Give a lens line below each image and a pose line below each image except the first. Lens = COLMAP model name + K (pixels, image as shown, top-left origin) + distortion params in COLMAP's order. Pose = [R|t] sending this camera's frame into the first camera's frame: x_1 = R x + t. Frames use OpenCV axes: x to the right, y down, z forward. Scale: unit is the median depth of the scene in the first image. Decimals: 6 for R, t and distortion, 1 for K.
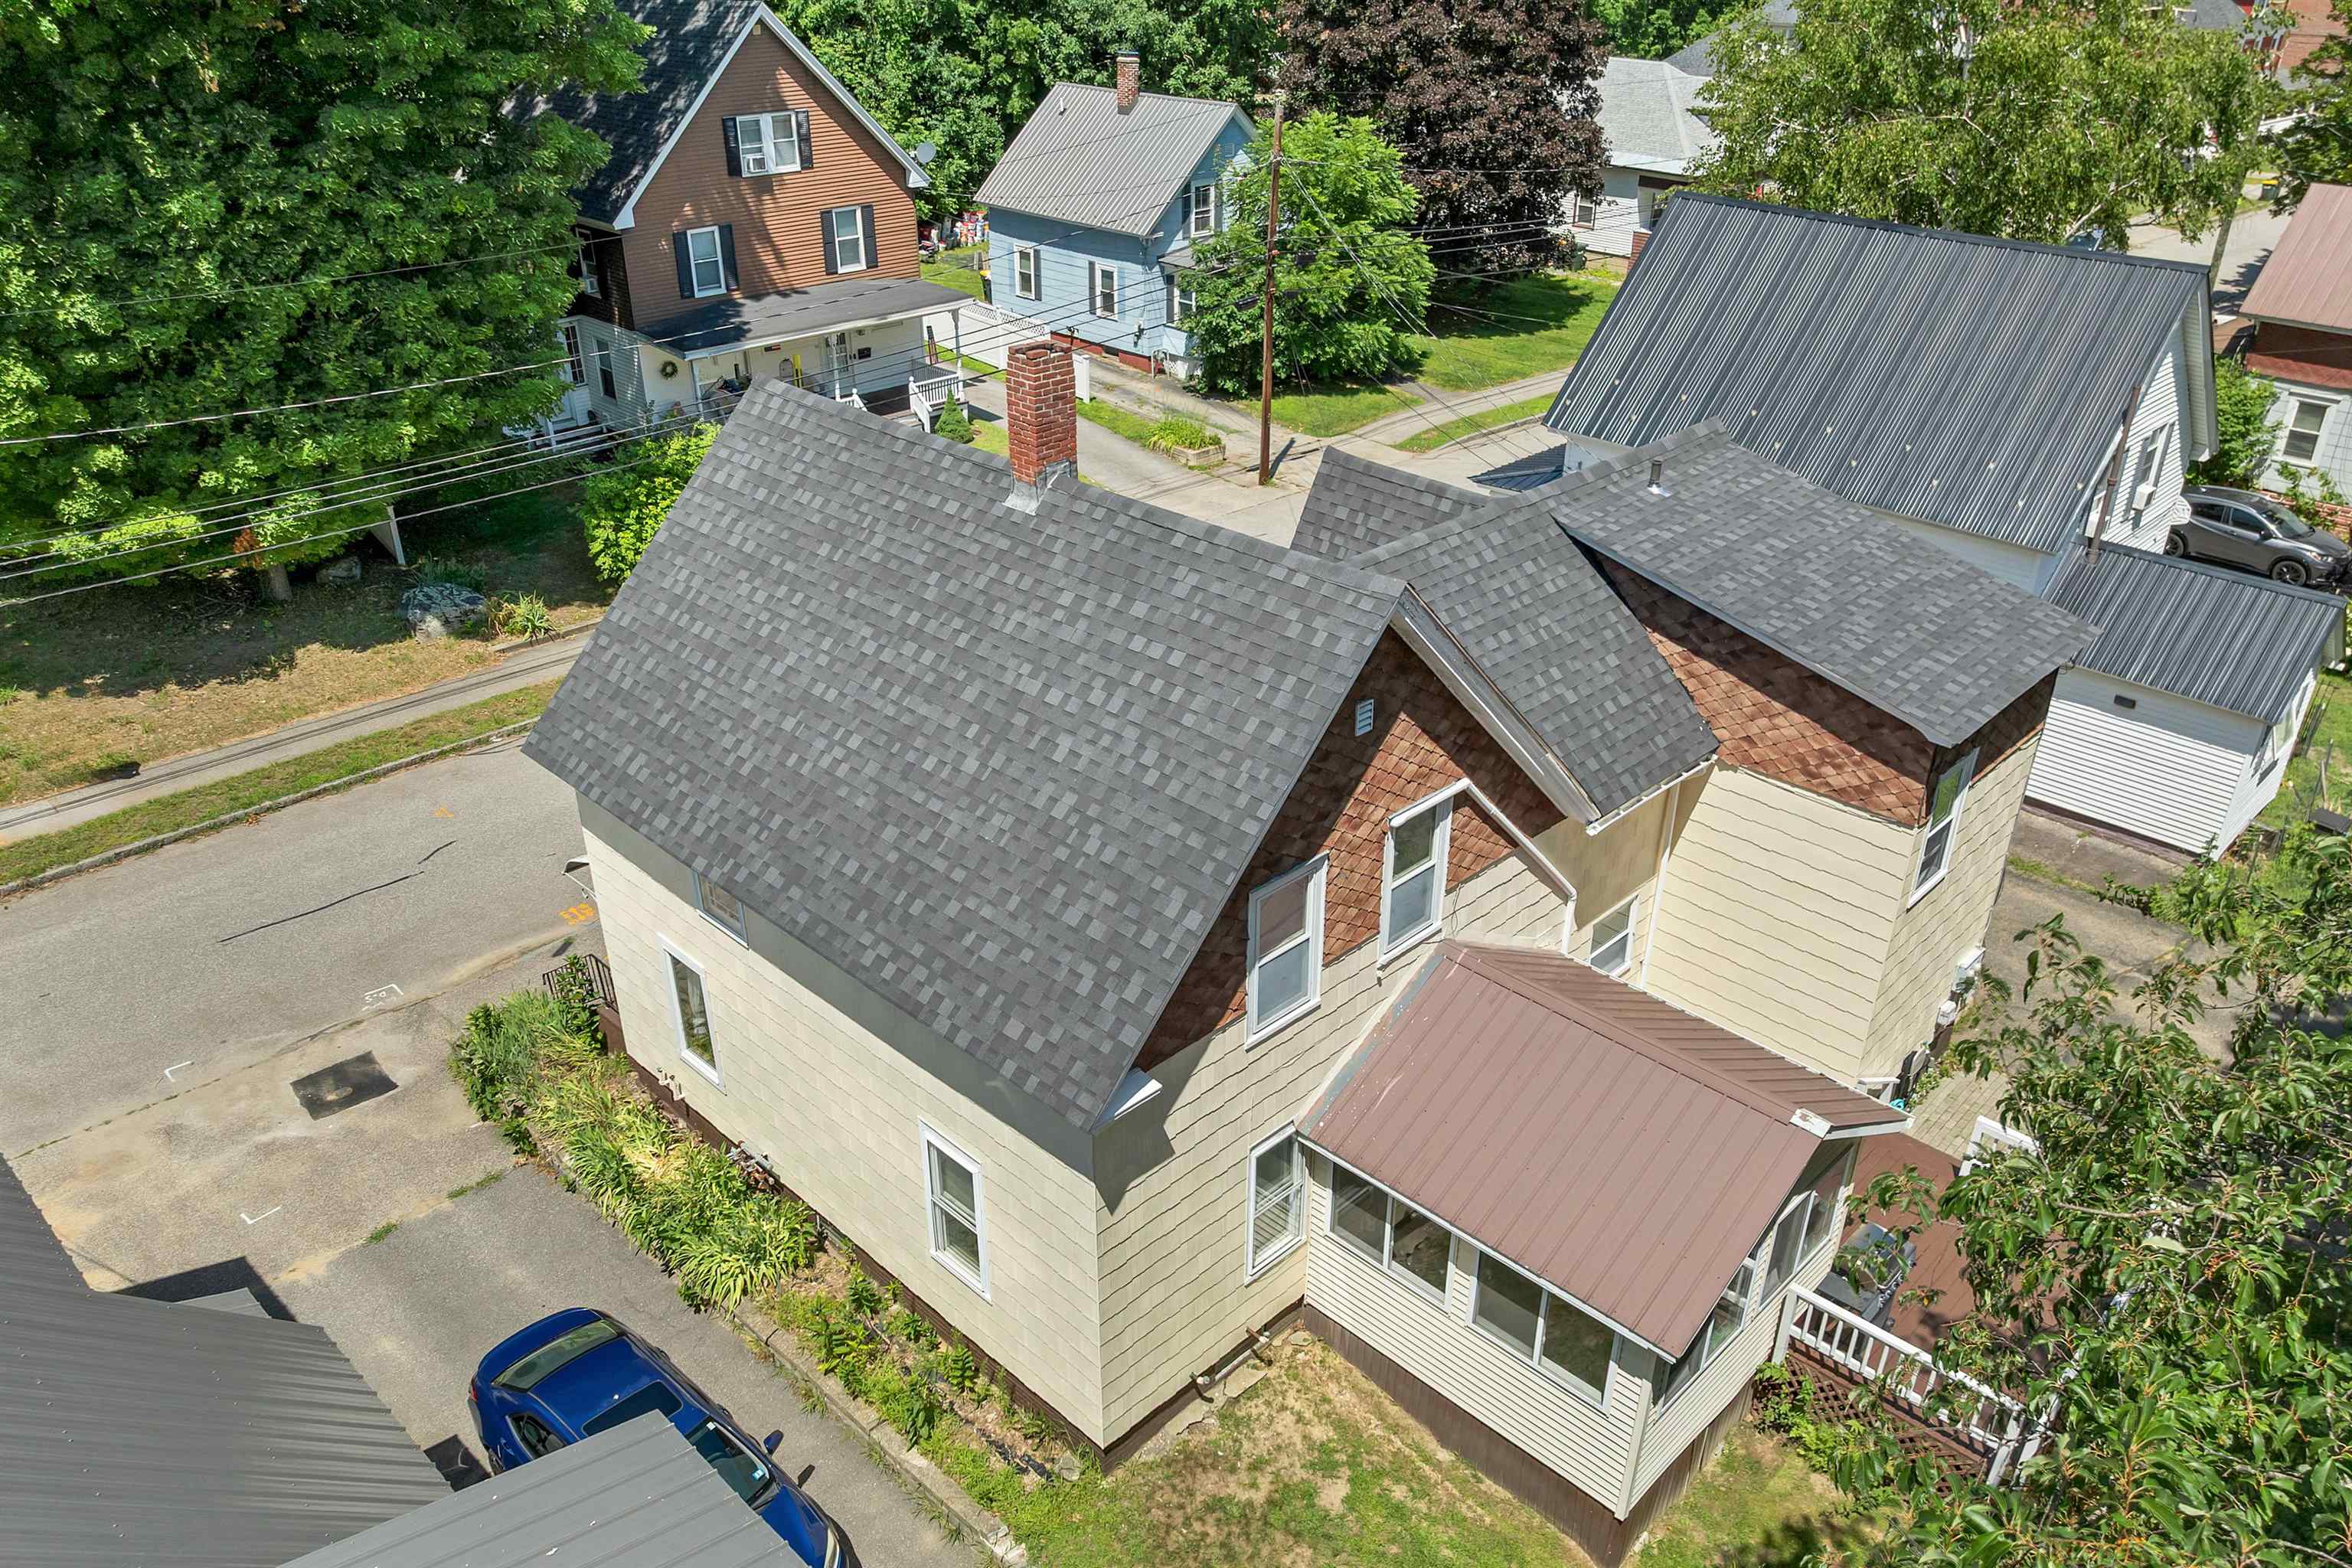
lens RADIAL K [[1709.2, 0, 1178.2], [0, 1709.2, 774.0], [0, 0, 1]] dist [-0.034216, -0.002301]
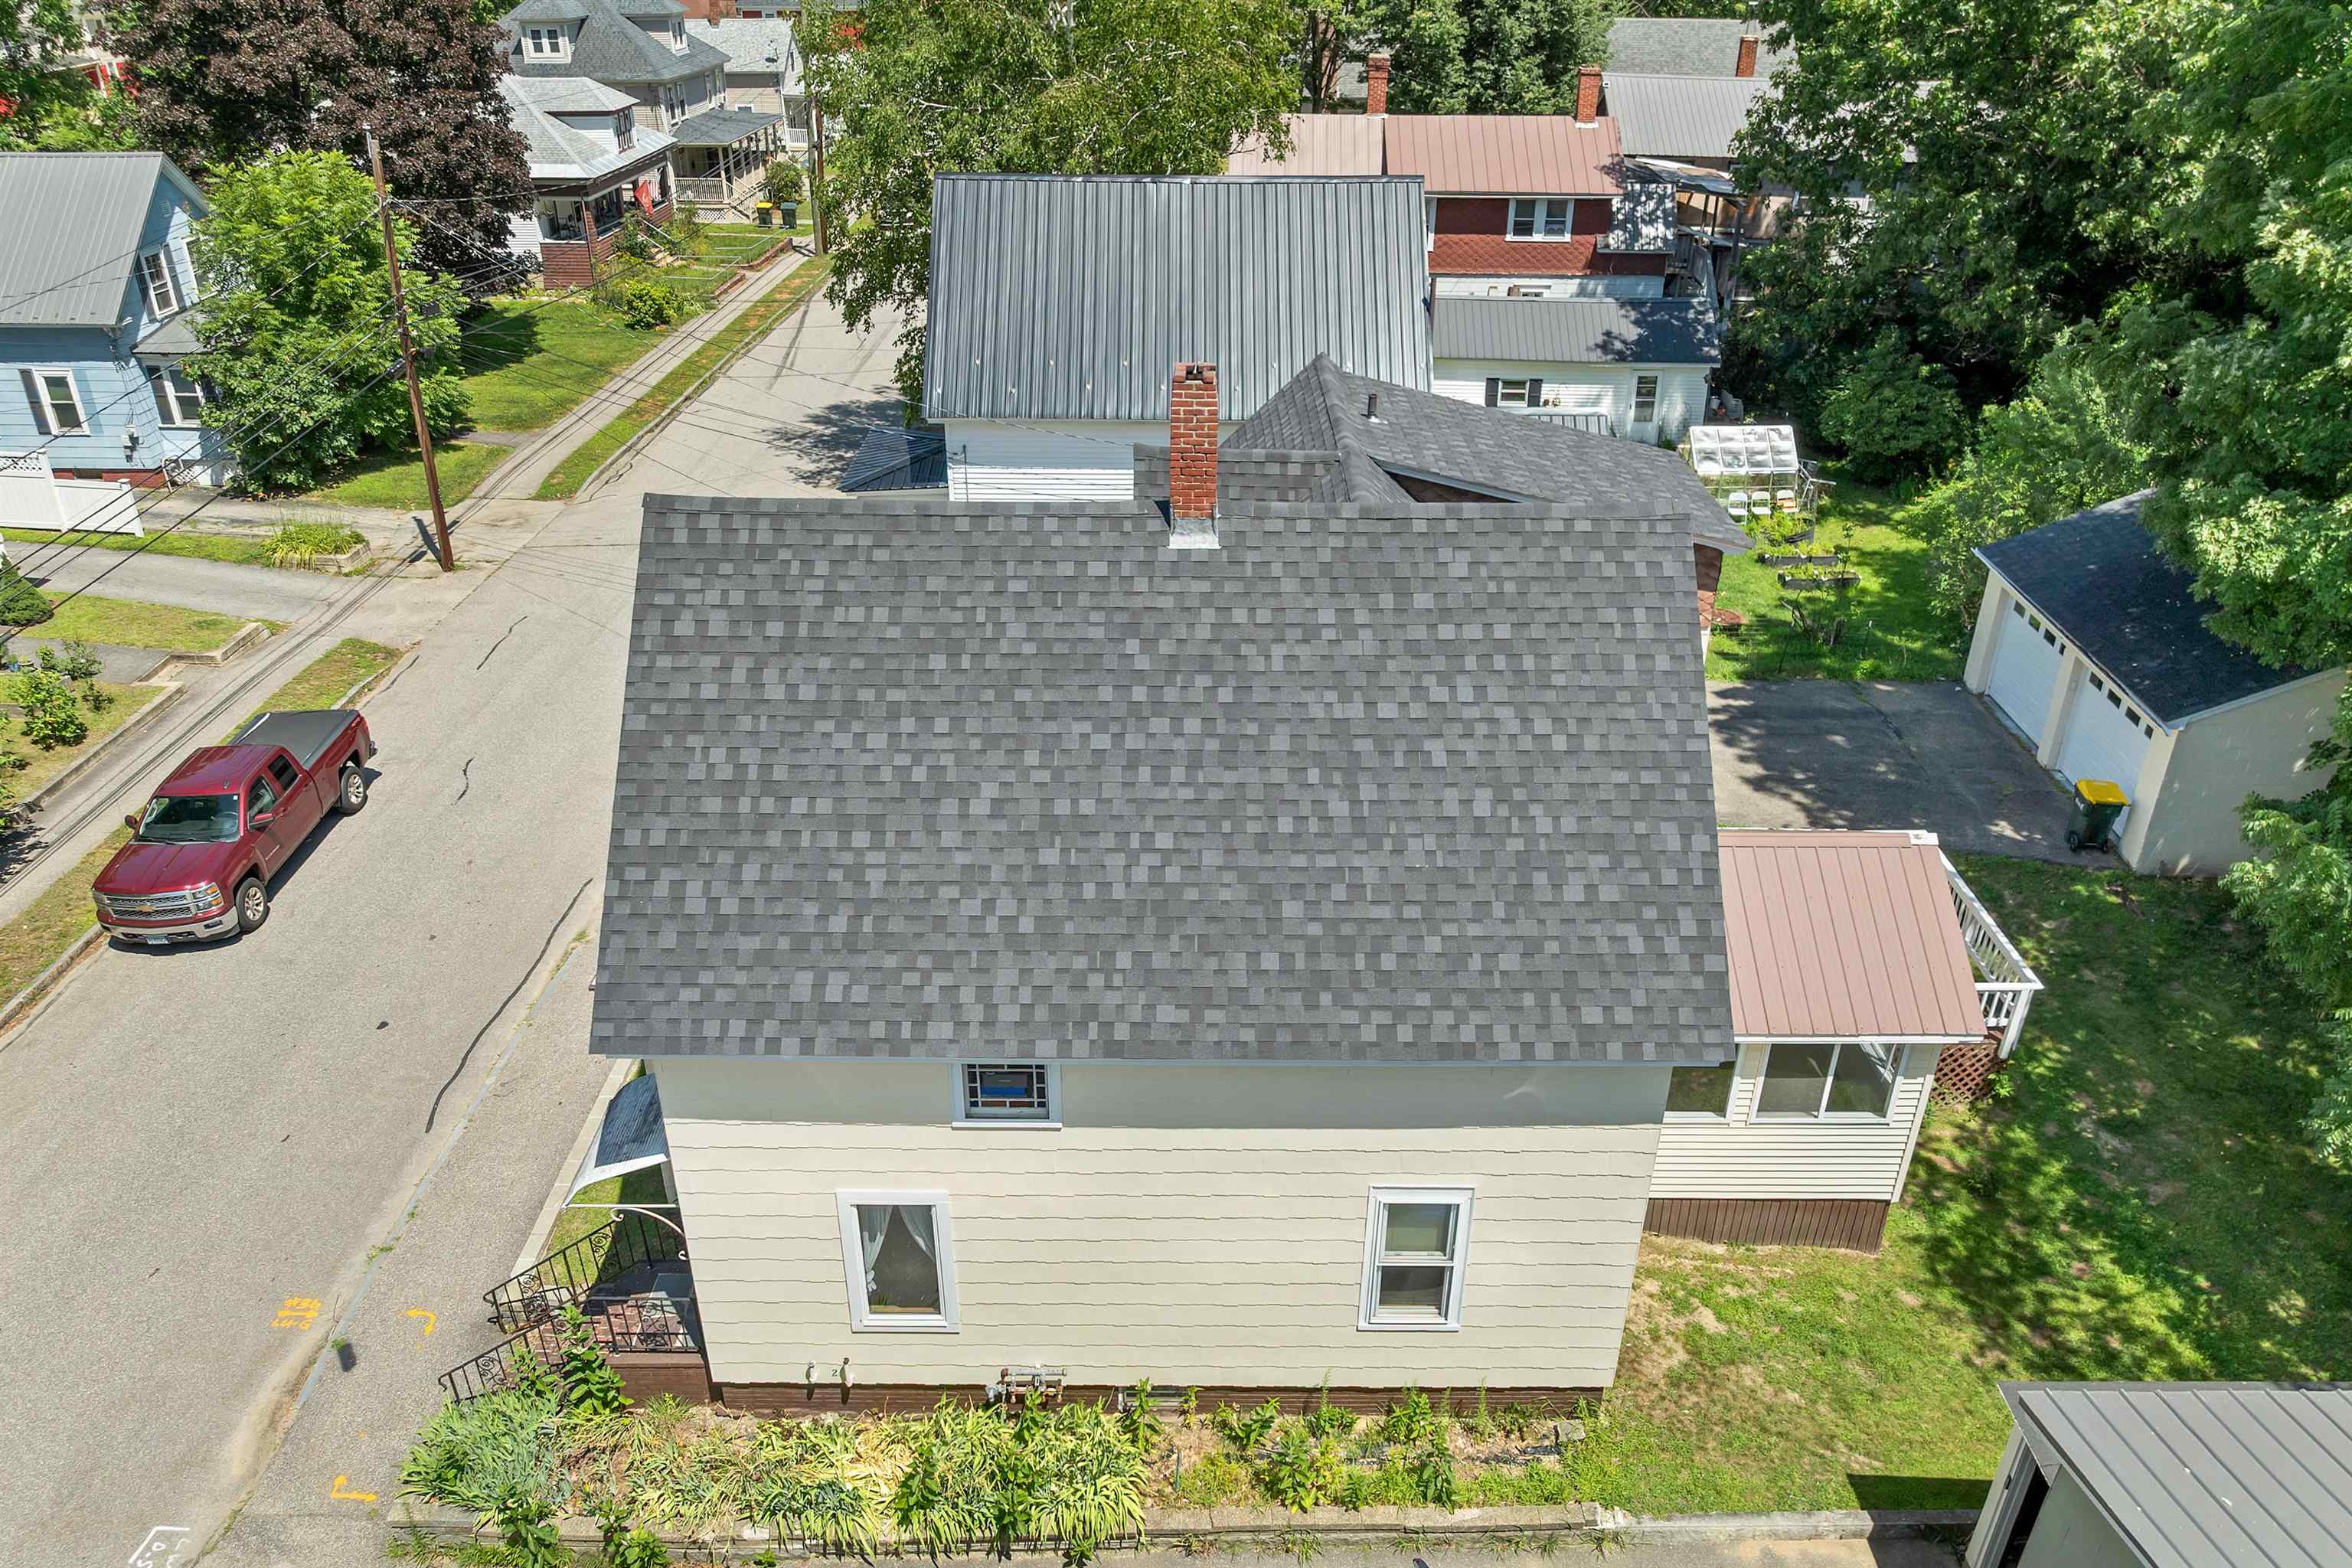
lens RADIAL K [[1697.4, 0, 1176.0], [0, 1697.4, 784.0], [0, 0, 1]] dist [-0.023687, 0.000417]
pose [[0.724331, -0.327011, 0.606966, -0.213083], [0.322394, 0.938831, 0.121075, -0.045381], [-0.609431, 0.107984, 0.785451, 0.090336]]
